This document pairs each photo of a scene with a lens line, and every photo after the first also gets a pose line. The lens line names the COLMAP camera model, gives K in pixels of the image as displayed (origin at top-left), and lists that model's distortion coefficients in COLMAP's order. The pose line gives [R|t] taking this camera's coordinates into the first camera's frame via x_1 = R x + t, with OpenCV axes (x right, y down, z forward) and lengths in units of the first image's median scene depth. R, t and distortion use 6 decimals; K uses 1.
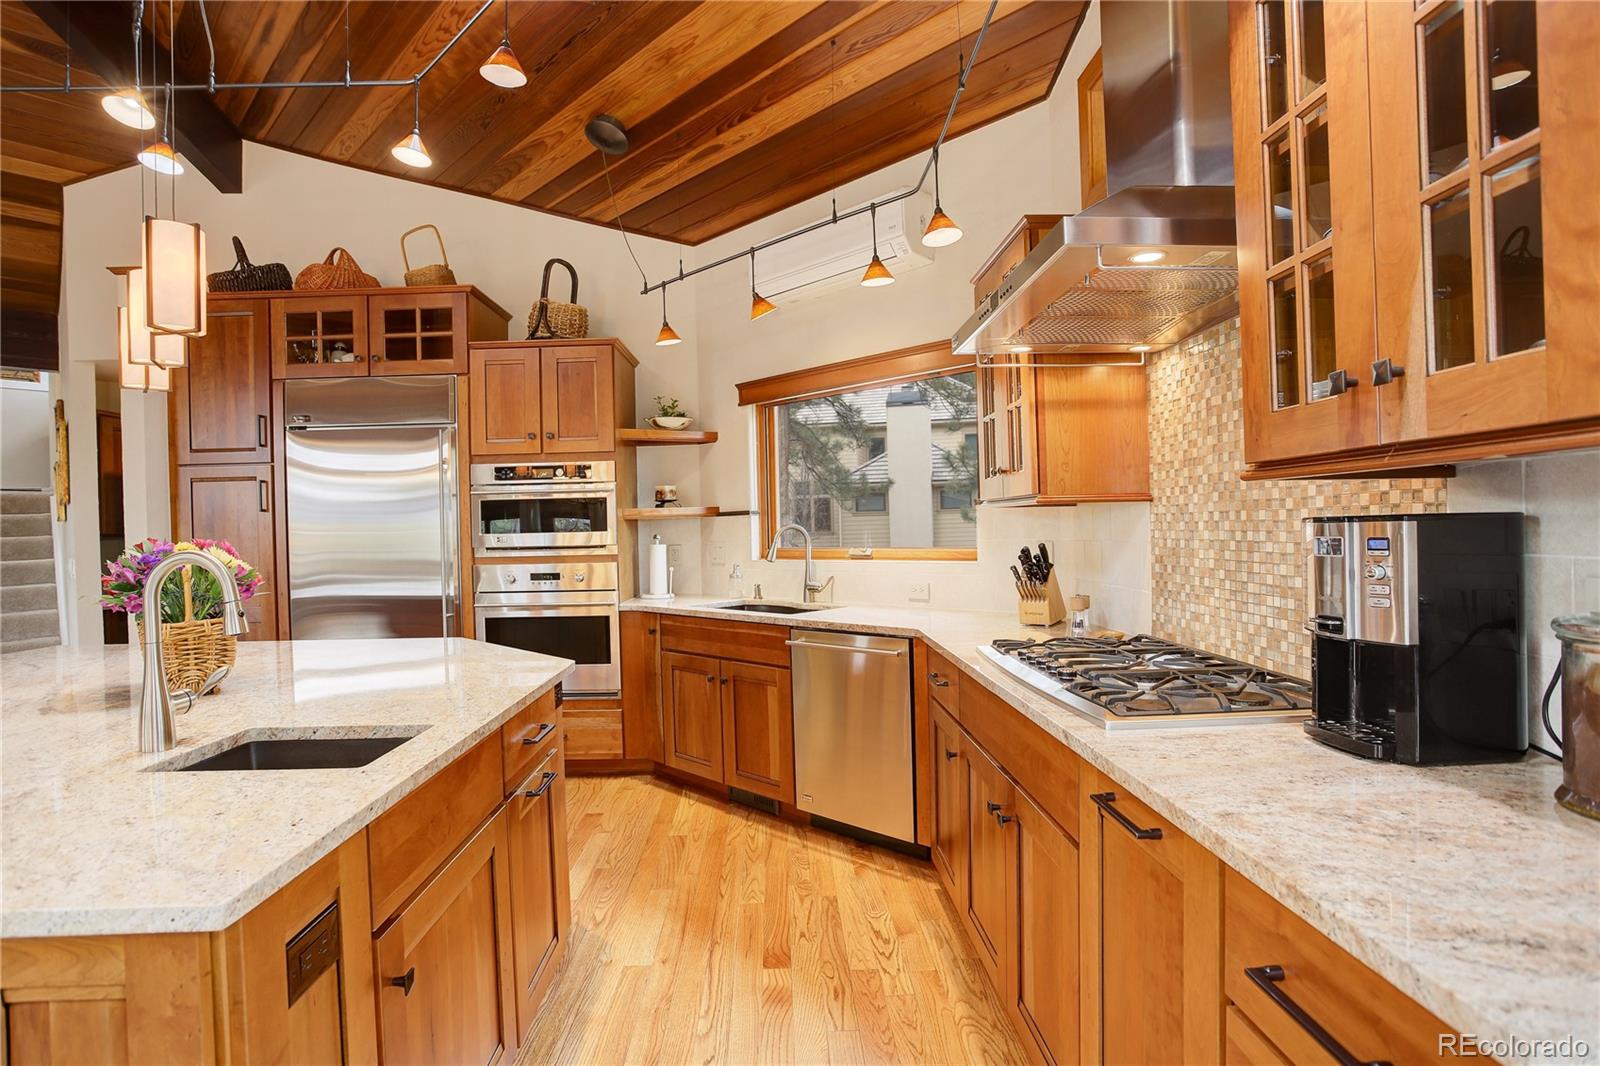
lens RADIAL K [[789.7, 0, 800.0], [0, 789.7, 533.0], [0, 0, 1]] dist [-0.072613, 0.039646]
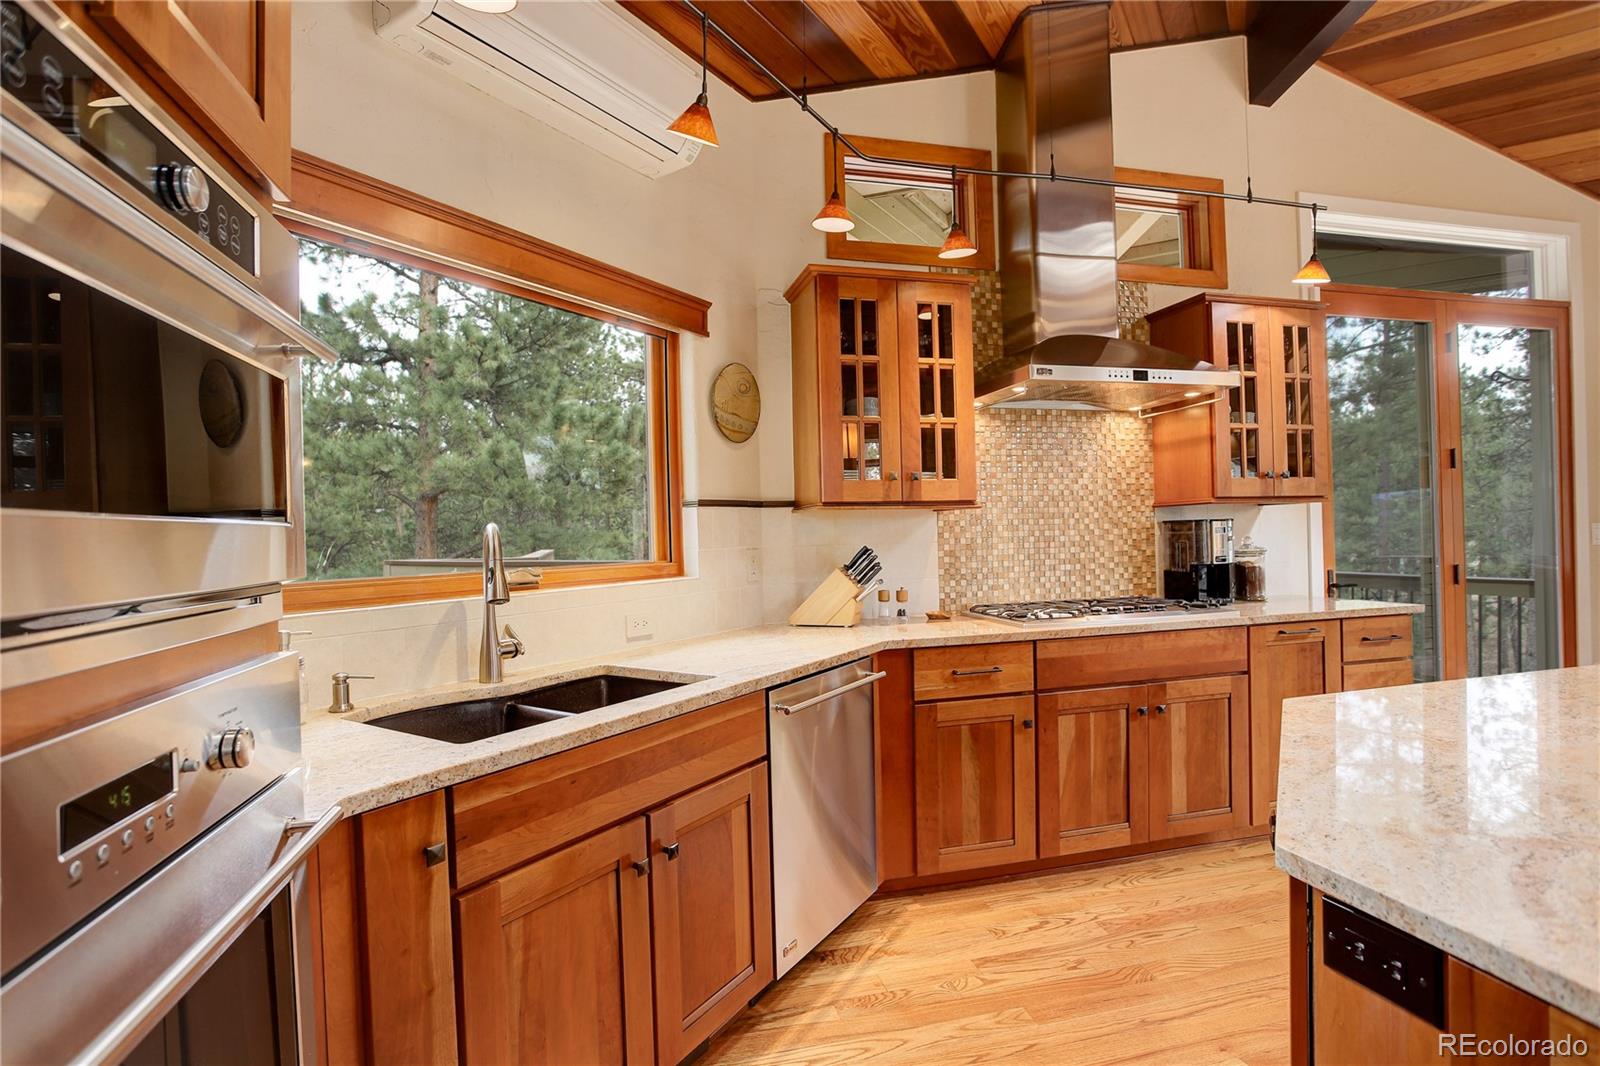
lens RADIAL K [[789.7, 0, 800.0], [0, 789.7, 533.0], [0, 0, 1]] dist [-0.072613, 0.039646]
pose [[-0.203126, 0.026819, 0.978785, -1.040347], [0.033330, 0.999235, -0.020463, 0.020353], [-0.978585, 0.028467, -0.203864, 1.856627]]
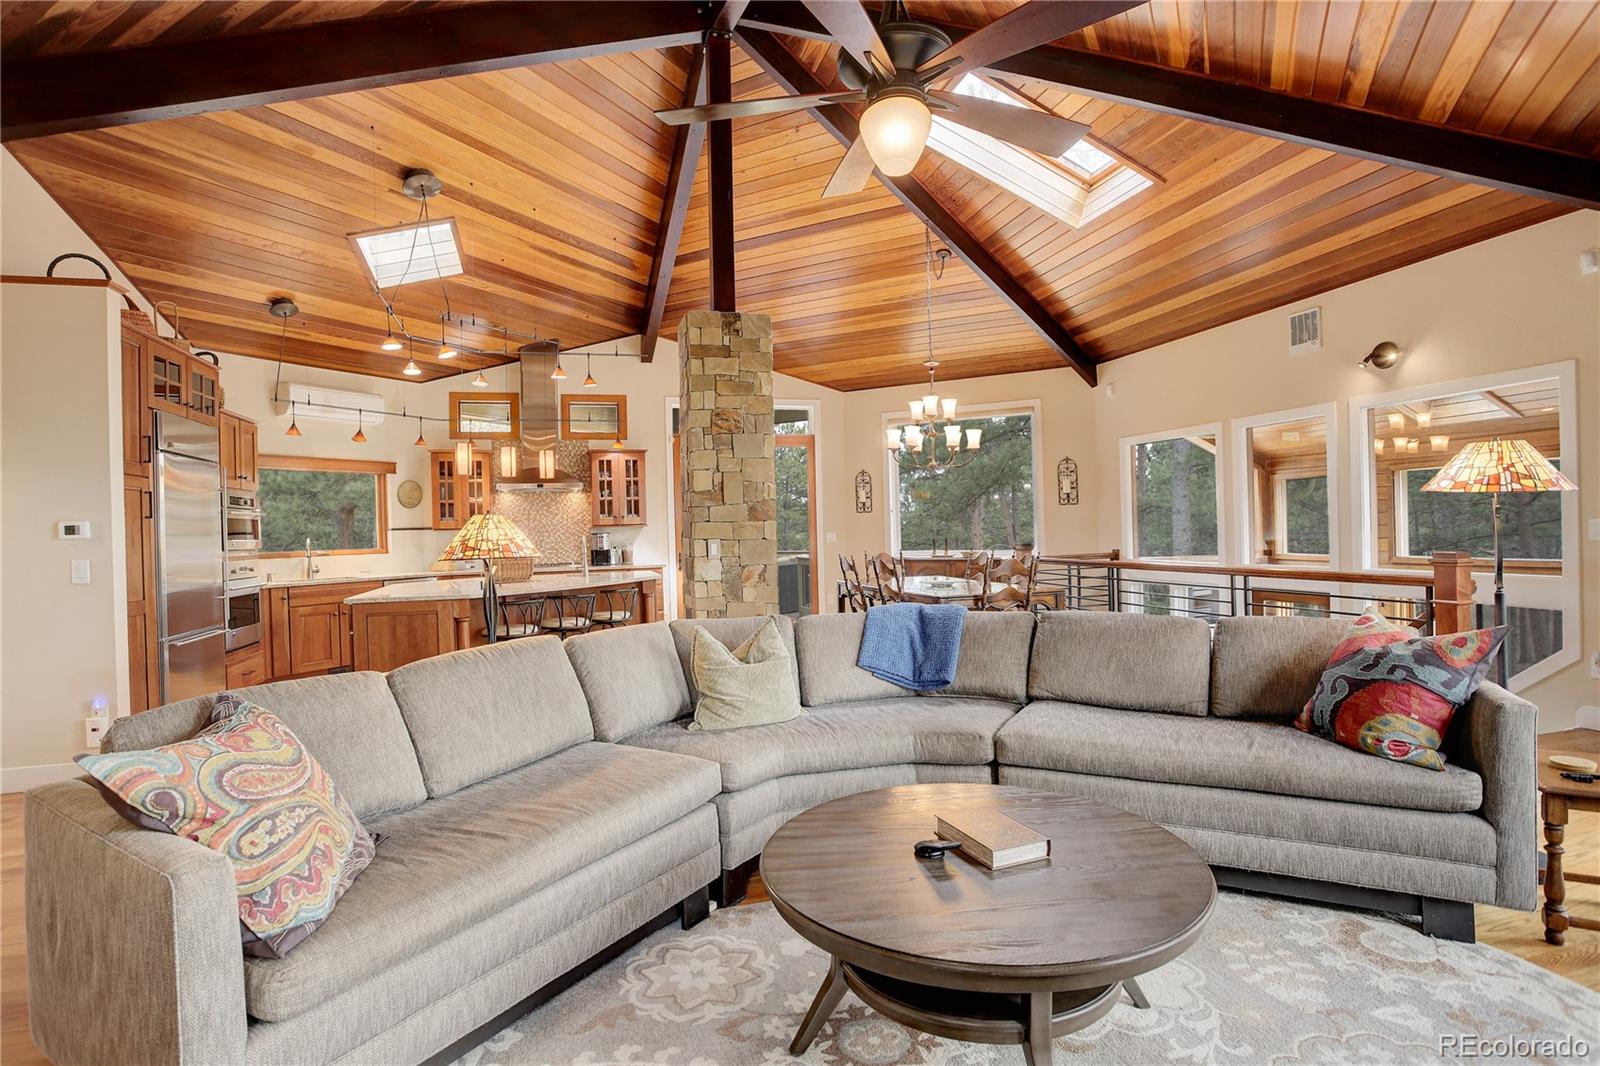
lens RADIAL K [[789.7, 0, 800.0], [0, 789.7, 533.0], [0, 0, 1]] dist [-0.072613, 0.039646]
pose [[-0.250401, 0.023262, 0.967863, -4.285677], [0.037741, 0.999186, -0.014251, 0.093887], [-0.967406, 0.032959, -0.251076, 0.652835]]
